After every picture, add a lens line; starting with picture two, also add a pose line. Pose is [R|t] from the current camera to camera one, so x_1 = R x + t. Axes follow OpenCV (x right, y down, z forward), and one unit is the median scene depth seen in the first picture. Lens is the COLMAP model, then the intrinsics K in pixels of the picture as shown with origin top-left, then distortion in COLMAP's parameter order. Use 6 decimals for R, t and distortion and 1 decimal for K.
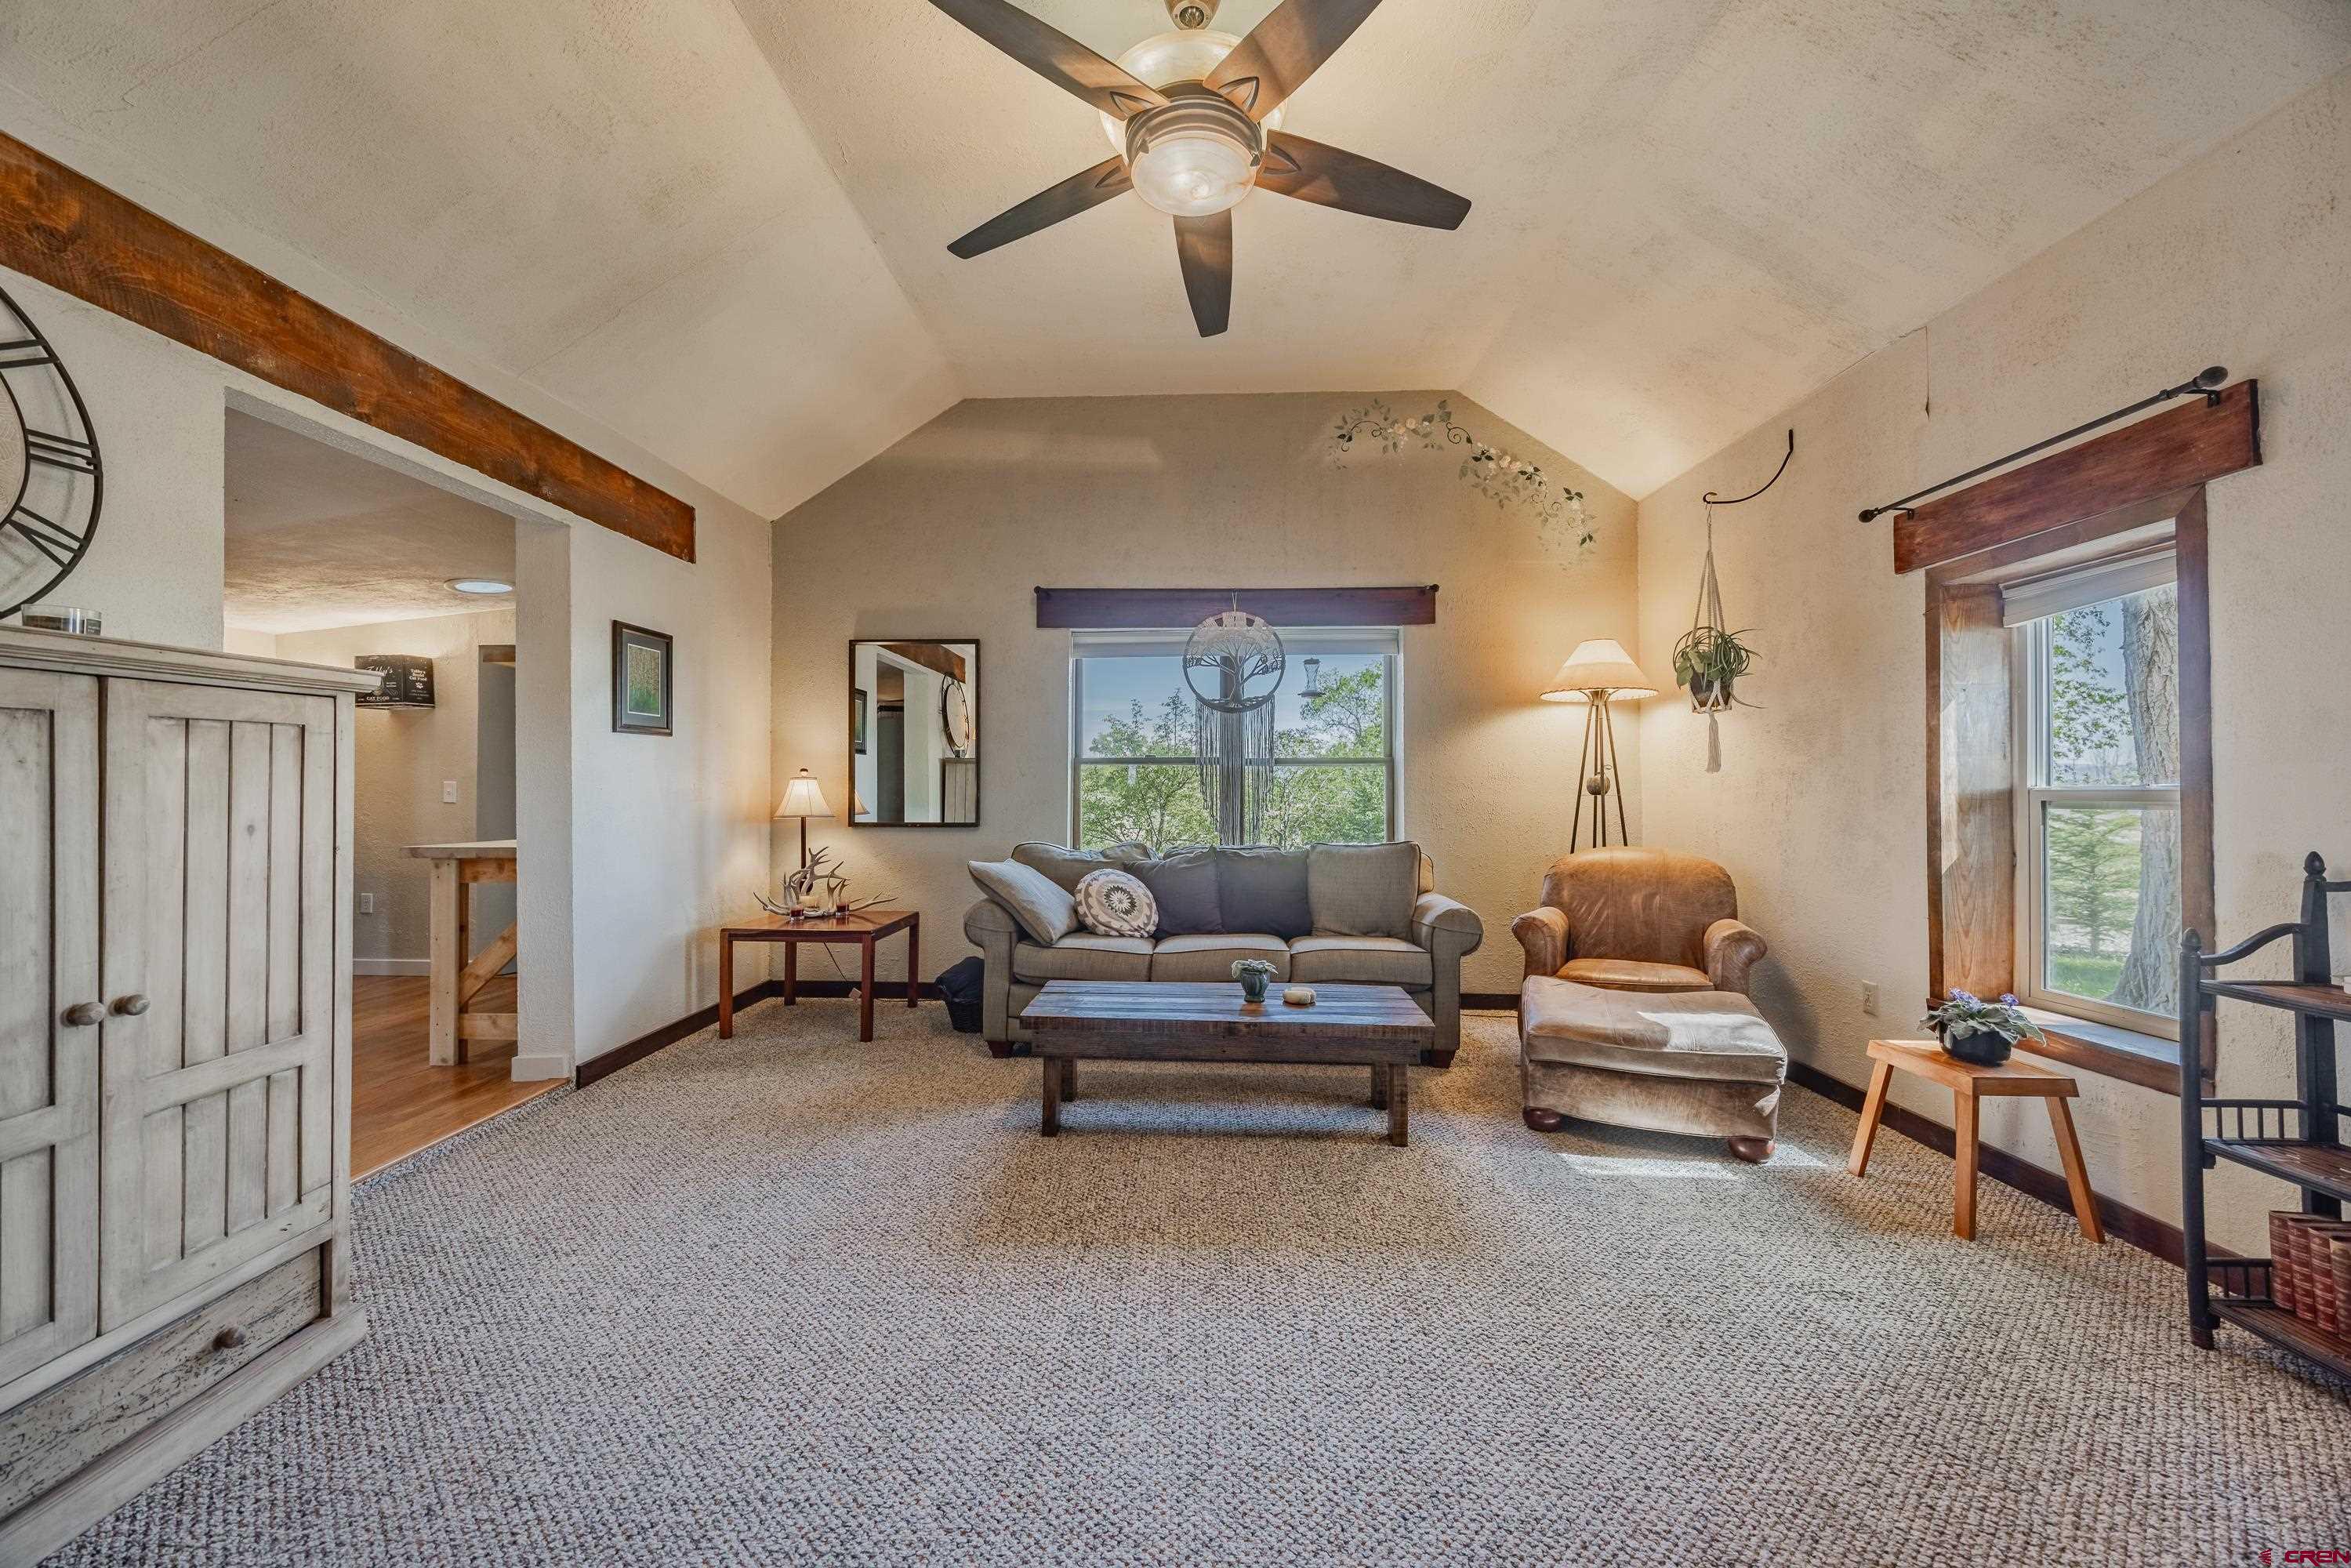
lens RADIAL K [[882.4, 0, 1172.9], [0, 882.4, 777.3], [0, 0, 1]] dist [-0.005104, 0.000137]
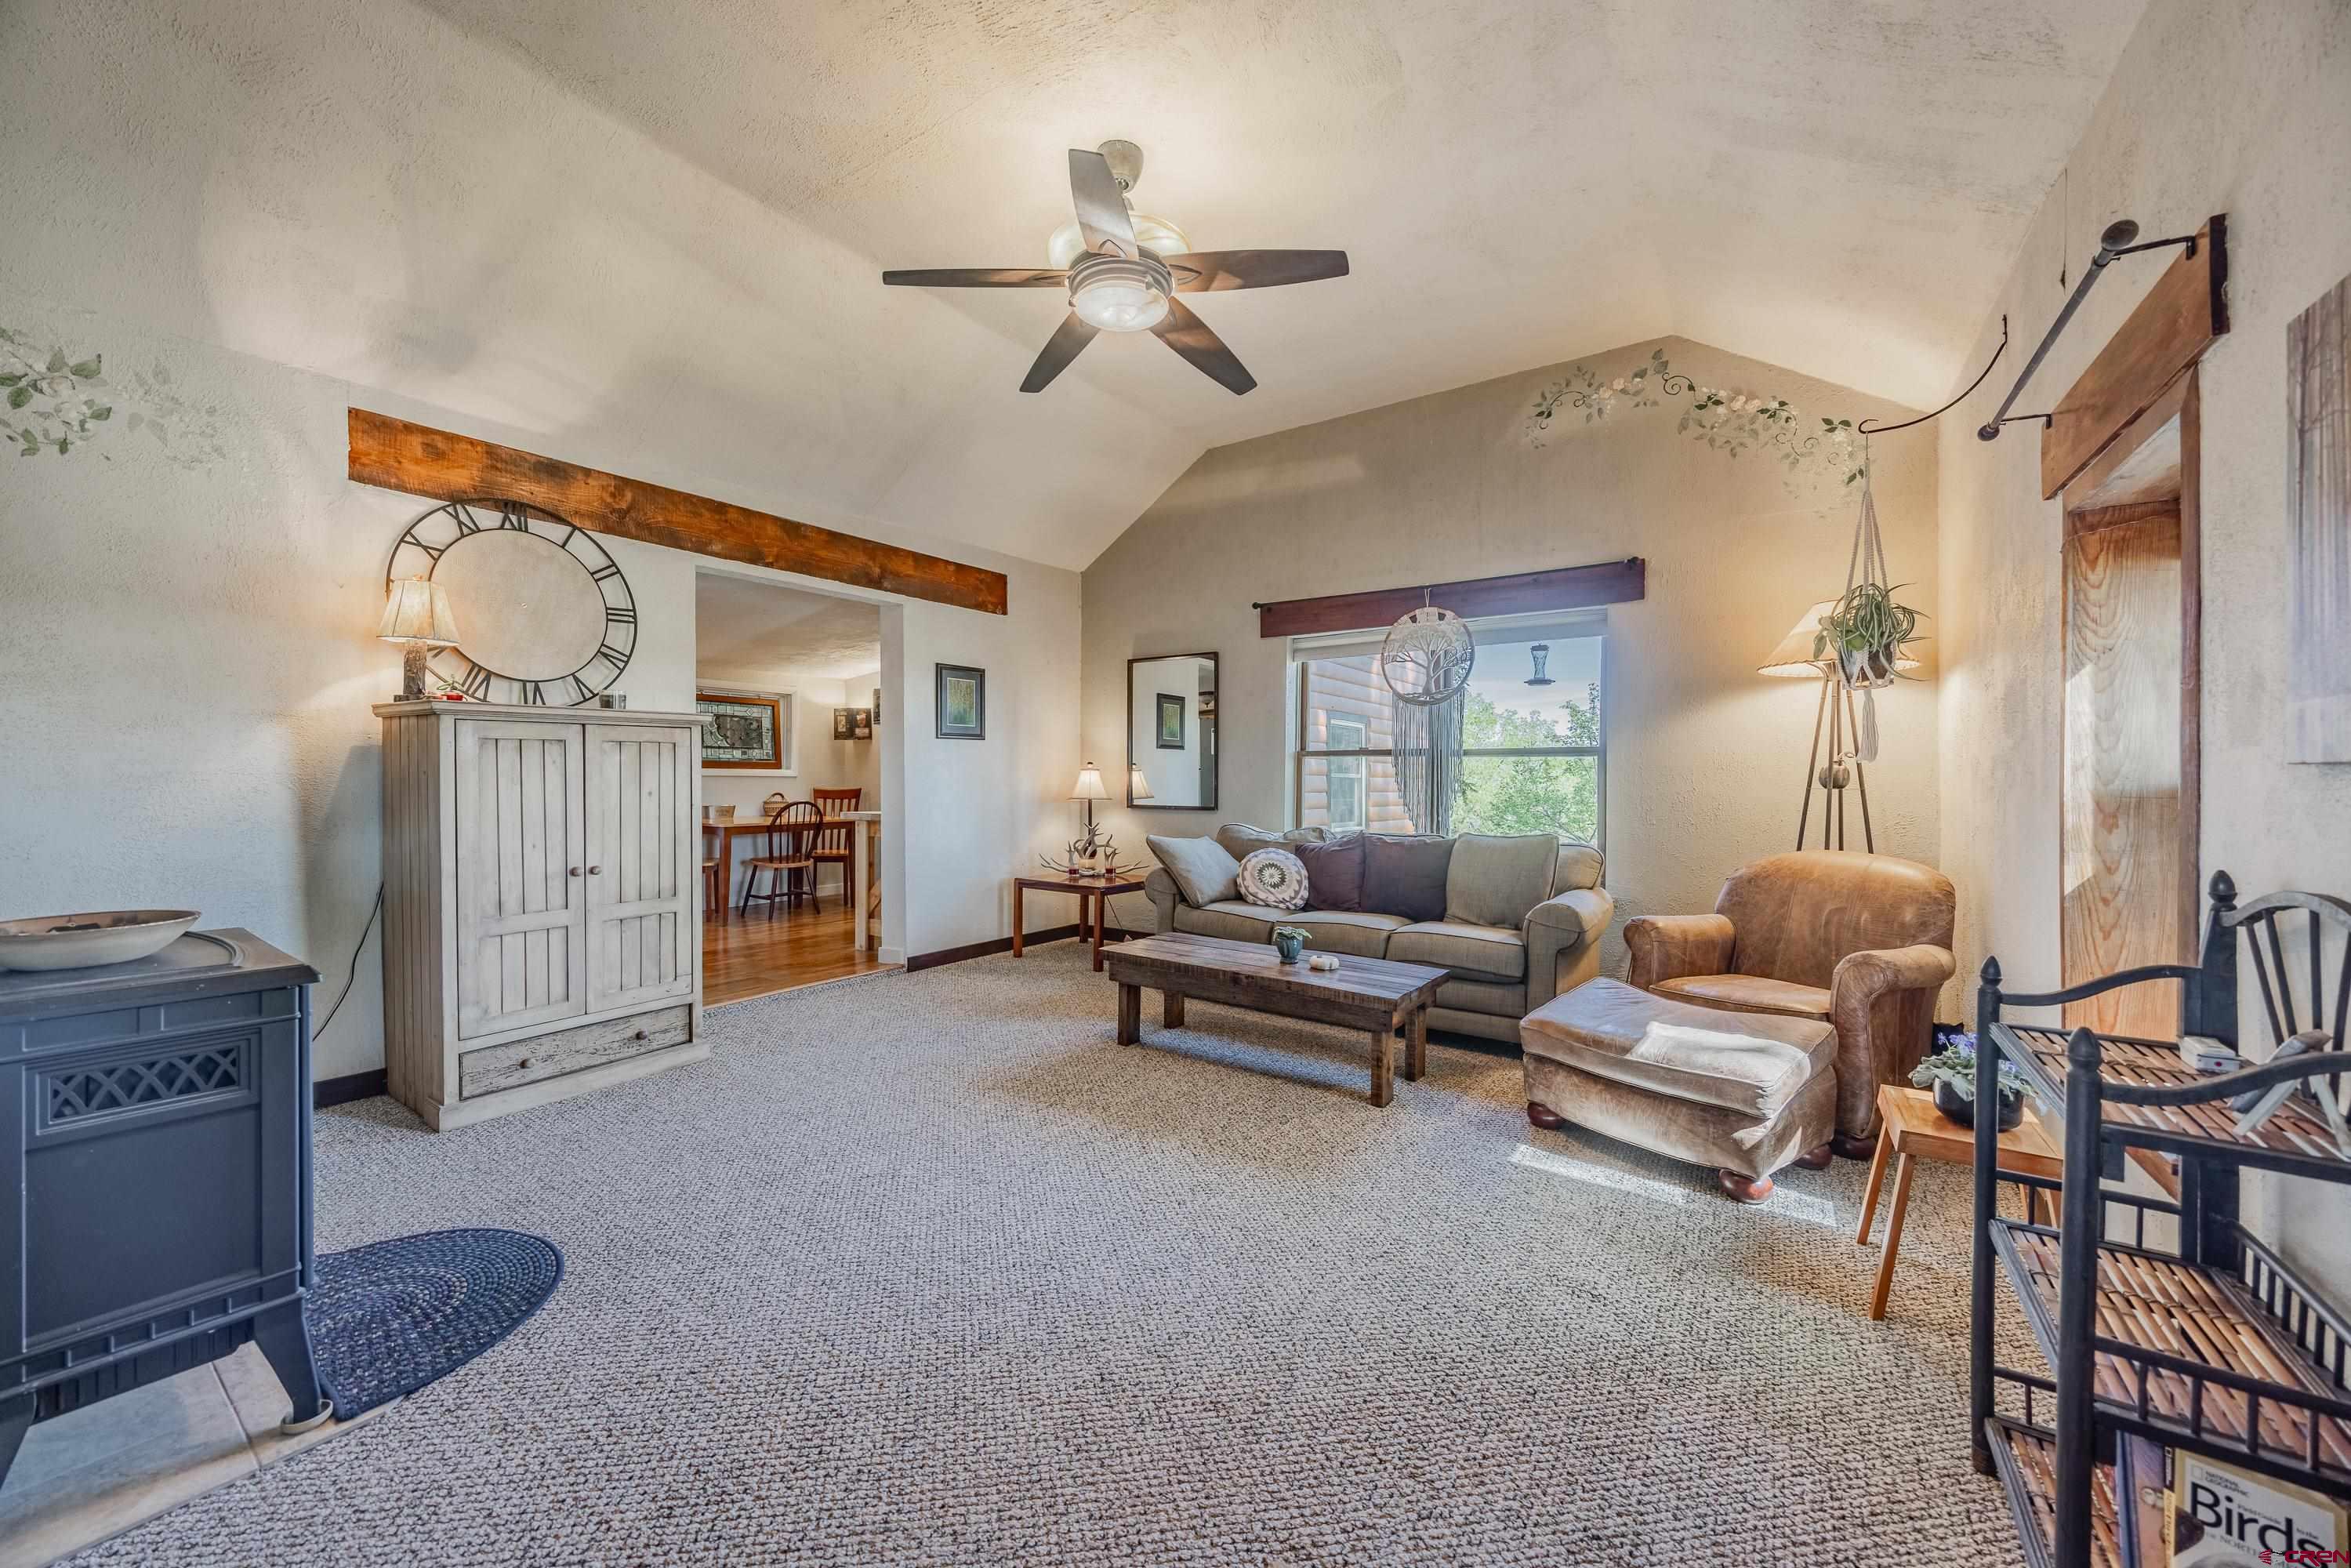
lens RADIAL K [[882.4, 0, 1173.5], [0, 882.4, 778.9], [0, 0, 1]] dist [-0.005104, 0.000137]
pose [[0.843017, 0.004901, -0.537865, 0.556287], [0.001233, 0.999938, 0.011044, 0.000940], [0.537886, -0.009974, 0.842959, -0.044951]]
